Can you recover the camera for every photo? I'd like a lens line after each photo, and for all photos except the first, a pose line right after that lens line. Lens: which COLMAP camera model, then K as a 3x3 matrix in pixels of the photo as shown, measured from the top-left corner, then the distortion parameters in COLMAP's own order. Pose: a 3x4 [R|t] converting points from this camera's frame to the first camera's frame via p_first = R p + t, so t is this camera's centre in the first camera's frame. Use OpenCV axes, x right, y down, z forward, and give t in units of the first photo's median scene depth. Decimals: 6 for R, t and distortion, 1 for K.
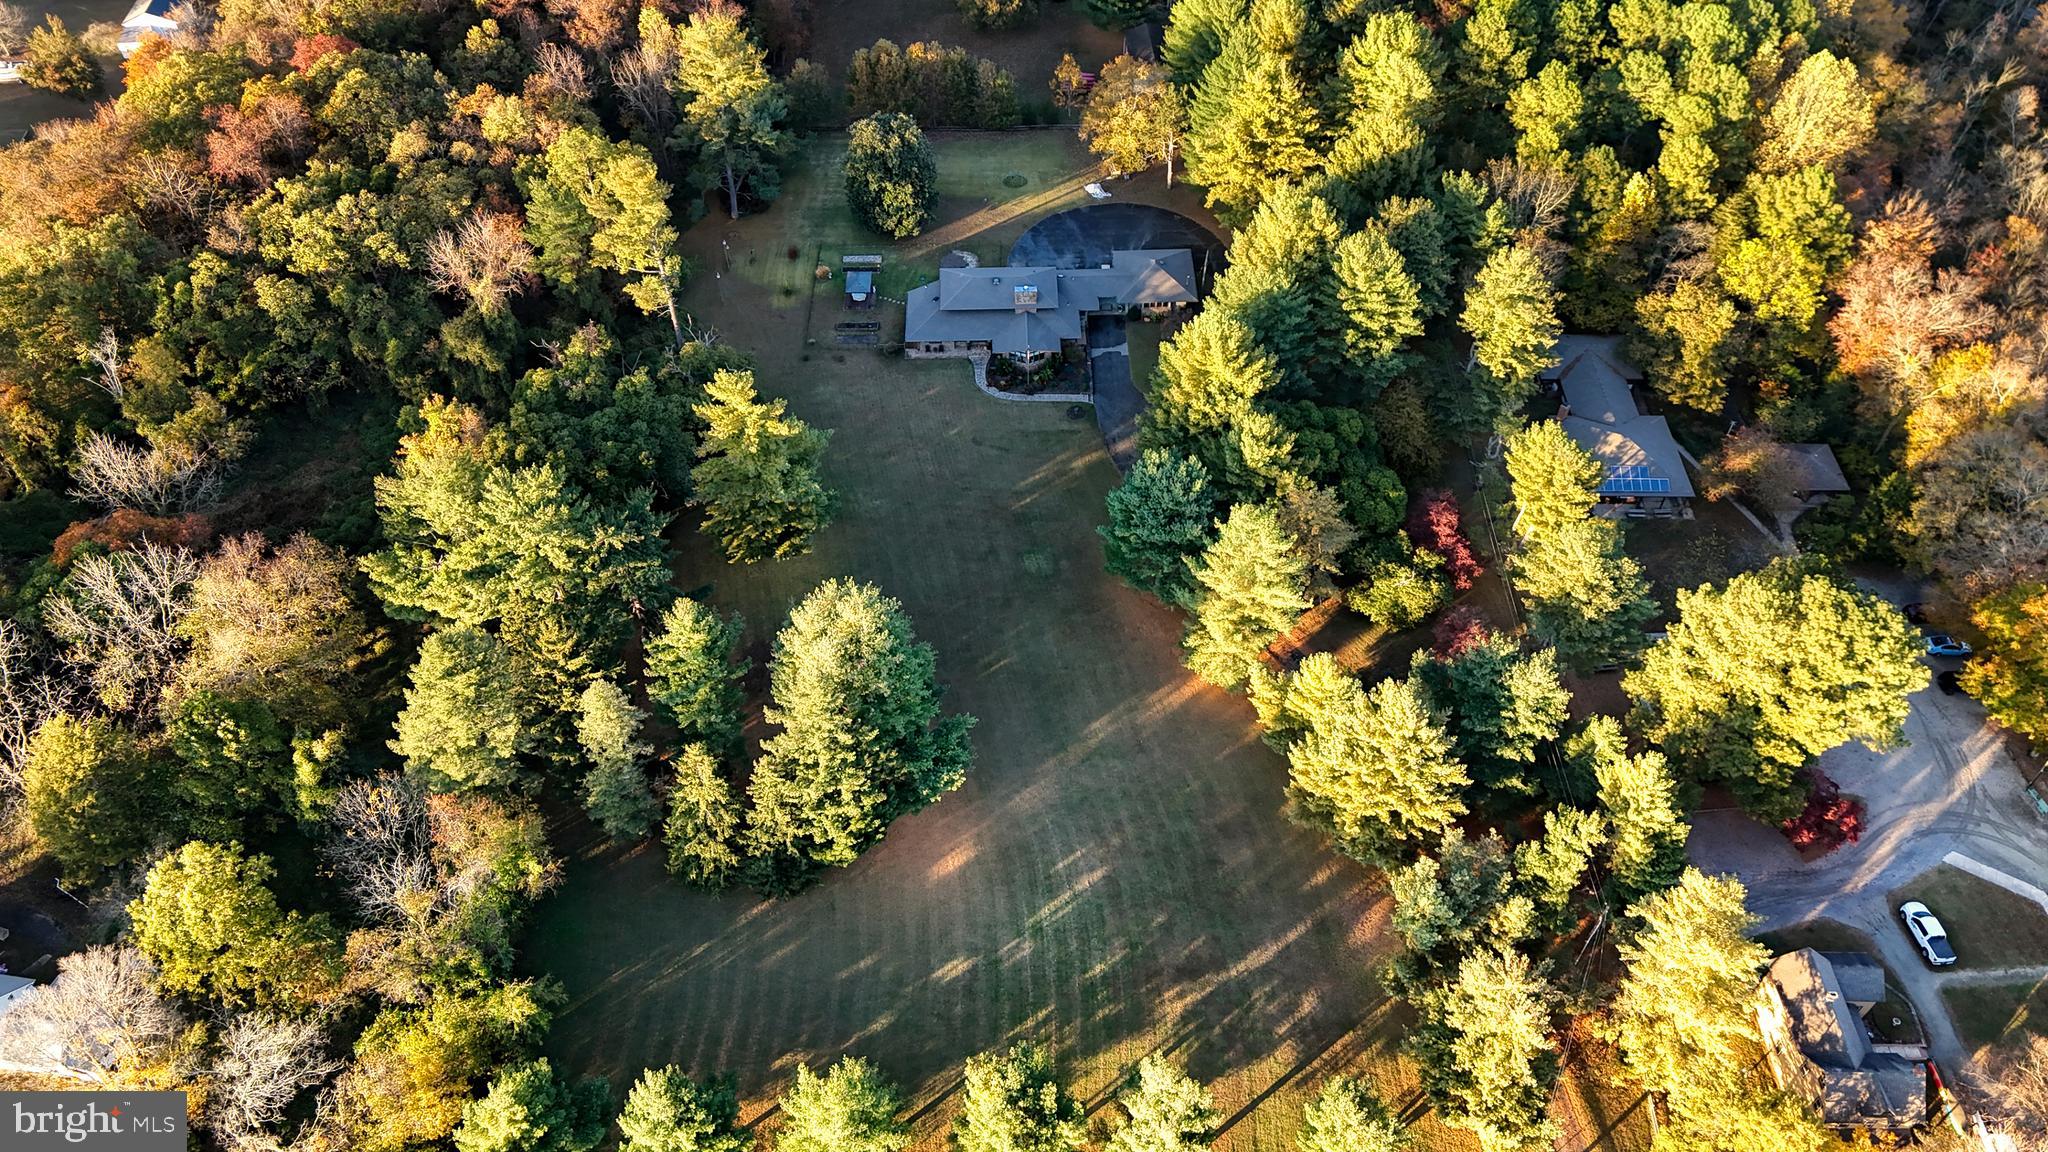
lens RADIAL K [[1508.5, 0, 1018.8], [0, 1508.5, 585.3], [0, 0, 1]] dist [0.082626, -0.080884]
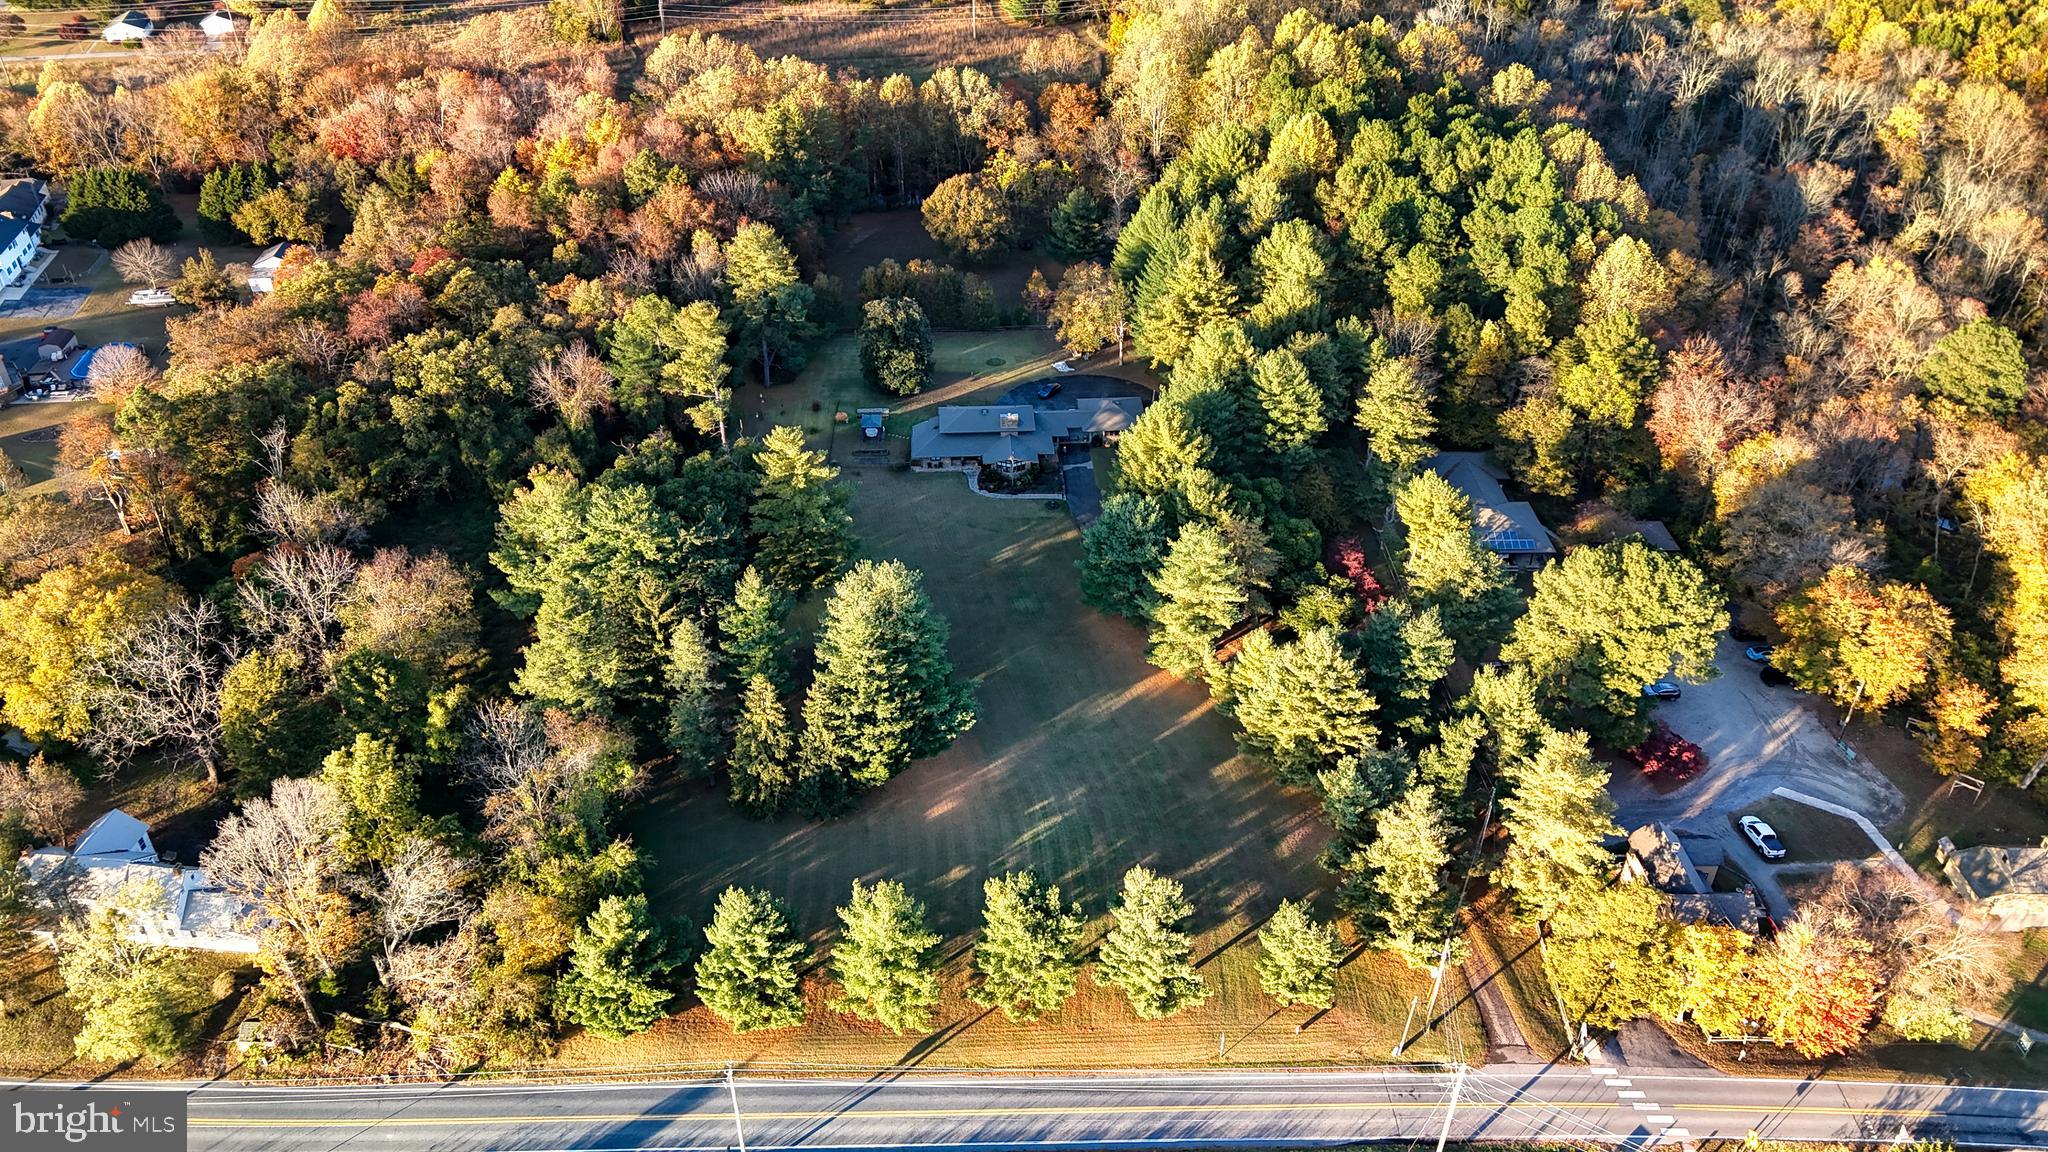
lens RADIAL K [[1508.5, 0, 1018.0], [0, 1508.5, 585.7], [0, 0, 1]] dist [0.082626, -0.080884]
pose [[0.999514, -0.013047, 0.028328, -0.029690], [0.019410, 0.971172, -0.237587, 0.278731], [-0.024412, 0.238021, 0.970953, -0.196072]]
